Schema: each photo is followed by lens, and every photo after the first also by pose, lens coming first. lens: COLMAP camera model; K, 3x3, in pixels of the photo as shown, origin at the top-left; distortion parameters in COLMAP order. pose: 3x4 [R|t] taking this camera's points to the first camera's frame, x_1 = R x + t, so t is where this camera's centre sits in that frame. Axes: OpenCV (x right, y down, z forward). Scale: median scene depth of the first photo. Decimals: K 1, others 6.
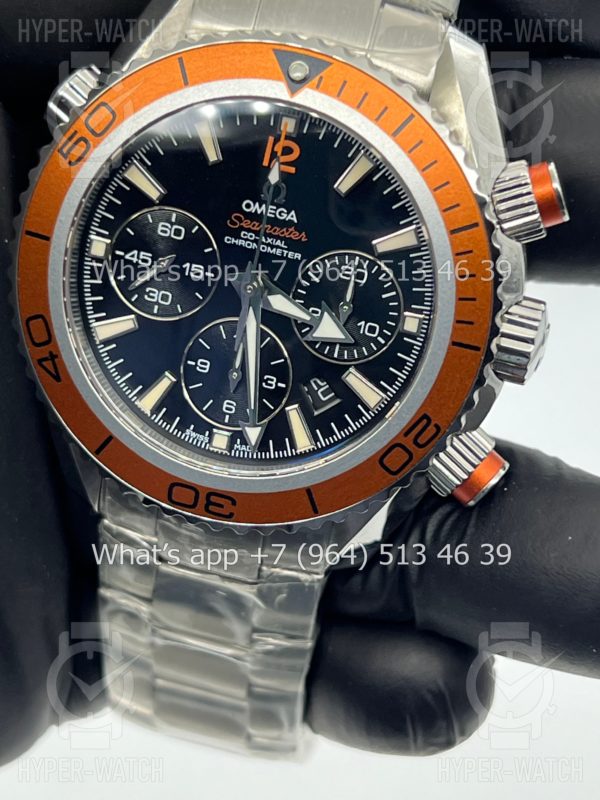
lens RADIAL K [[1950.7, 0, 300.0], [0, 1950.7, 400.0], [0, 0, 1]] dist [0.221253, -0.215942]
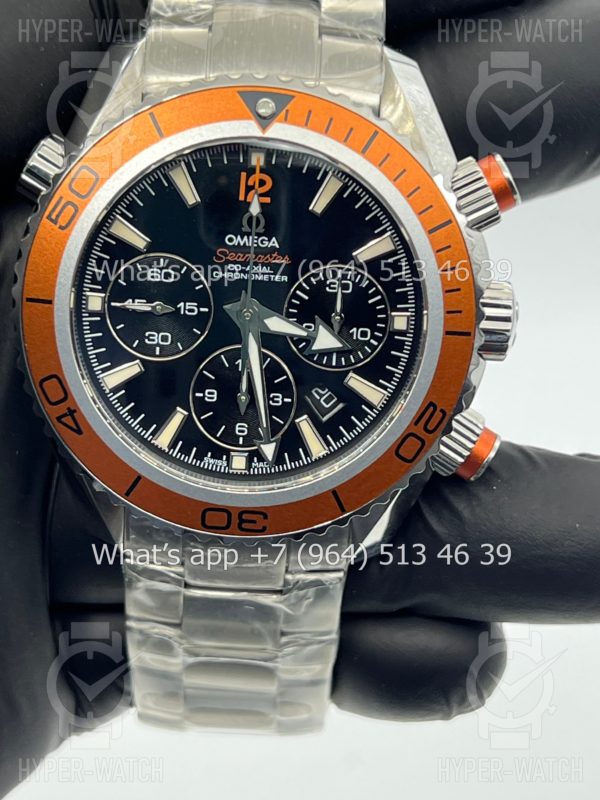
lens RADIAL K [[1950.7, 0, 300.0], [0, 1950.7, 400.0], [0, 0, 1]] dist [0.221253, -0.215942]
pose [[0.971793, -0.177206, 0.155617, -0.169800], [0.178656, 0.983900, 0.004735, -0.011598], [-0.153950, 0.023200, 0.987806, -0.055838]]
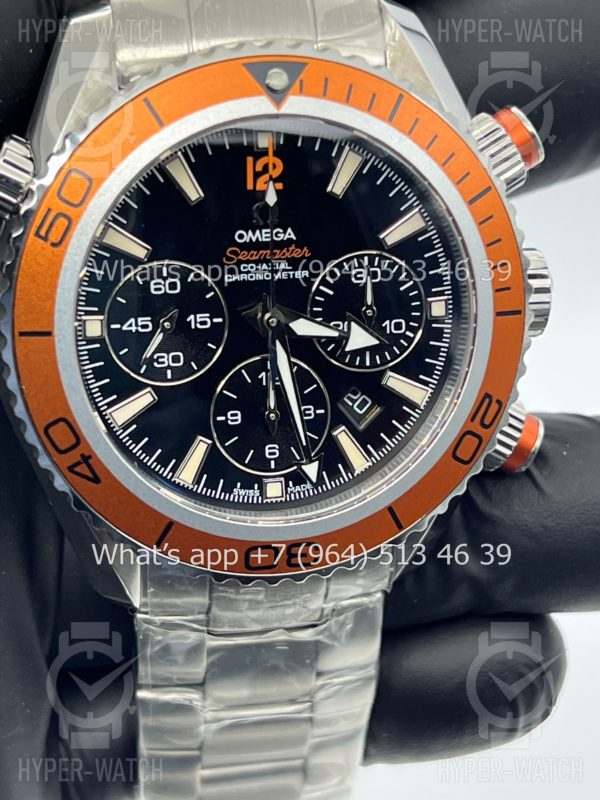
lens RADIAL K [[1950.7, 0, 300.0], [0, 1950.7, 400.0], [0, 0, 1]] dist [0.221253, -0.215942]
pose [[0.892097, -0.301048, 0.336947, -0.332556], [0.293196, 0.953084, 0.075279, -0.086378], [-0.343801, 0.031635, 0.938510, 0.128037]]
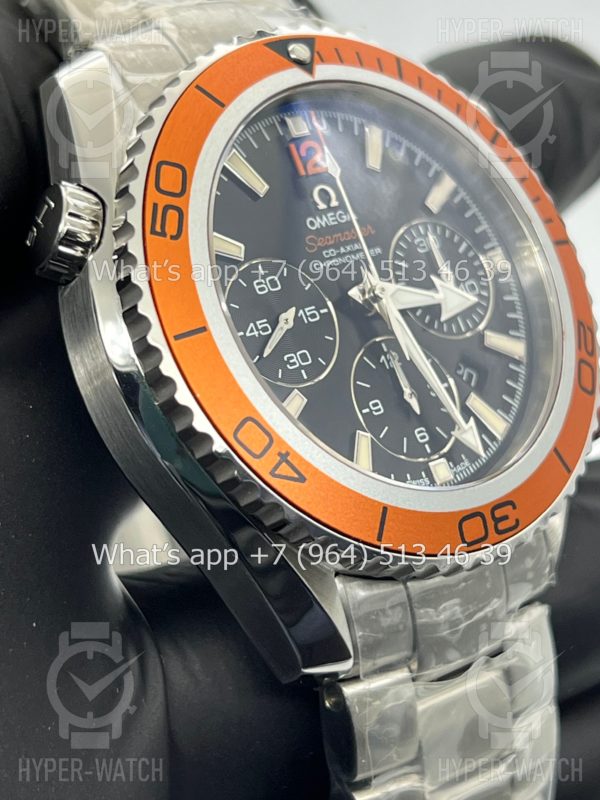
lens RADIAL K [[2013.9, 0, 300.0], [0, 2013.9, 400.0], [0, 0, 1]] dist [0.109811, -0.051098]
pose [[0.541340, -0.358924, 0.760345, -0.729146], [0.628963, 0.773003, -0.082901, 0.031240], [-0.557994, 0.523106, 0.644207, 0.466177]]
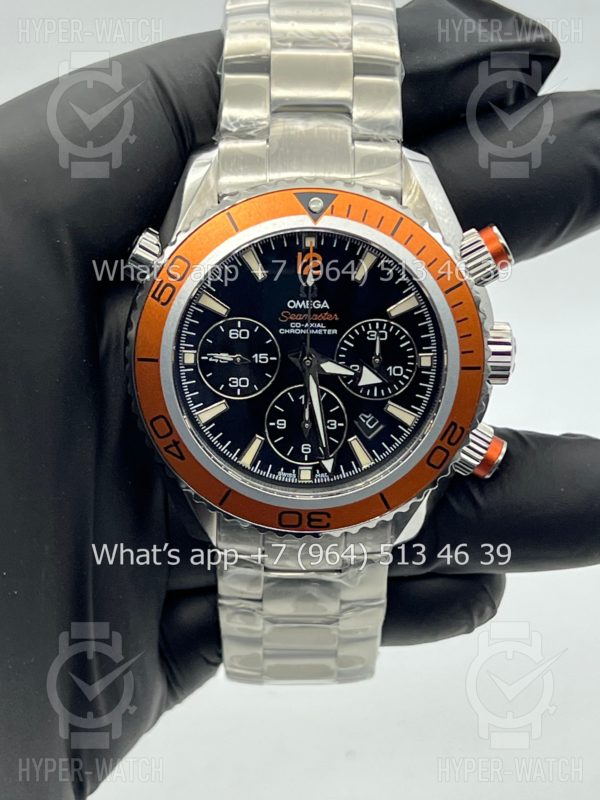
lens RADIAL K [[1950.7, 0, 300.0], [0, 1950.7, 400.0], [0, 0, 1]] dist [0.221253, -0.215942]
pose [[0.959406, -0.231370, 0.161272, -0.256445], [0.227301, 0.972853, 0.043499, -0.091433], [-0.166958, -0.005076, 0.985951, -0.354517]]
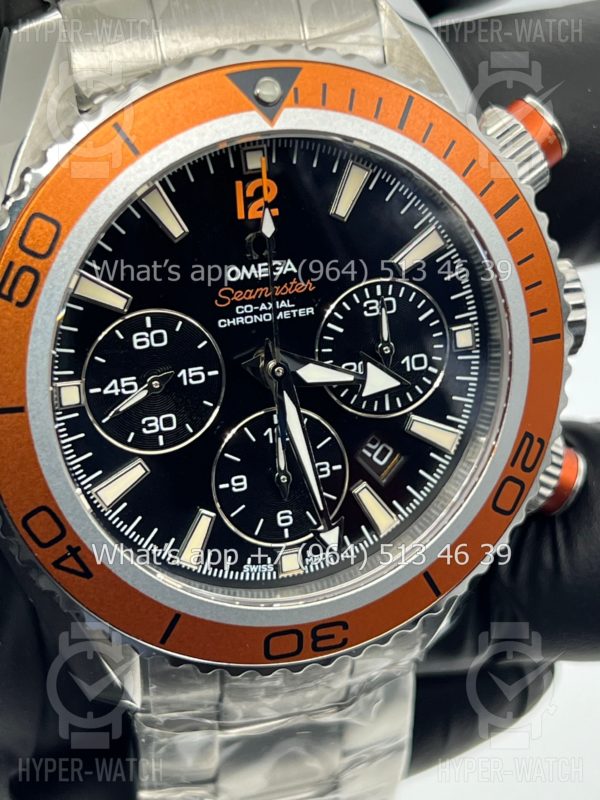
lens RADIAL K [[1950.7, 0, 300.0], [0, 1950.7, 400.0], [0, 0, 1]] dist [0.221253, -0.215942]
pose [[0.845773, -0.375947, 0.378591, -0.317993], [0.356354, 0.926143, 0.123577, -0.138905], [-0.397088, 0.030395, 0.917277, 0.268582]]
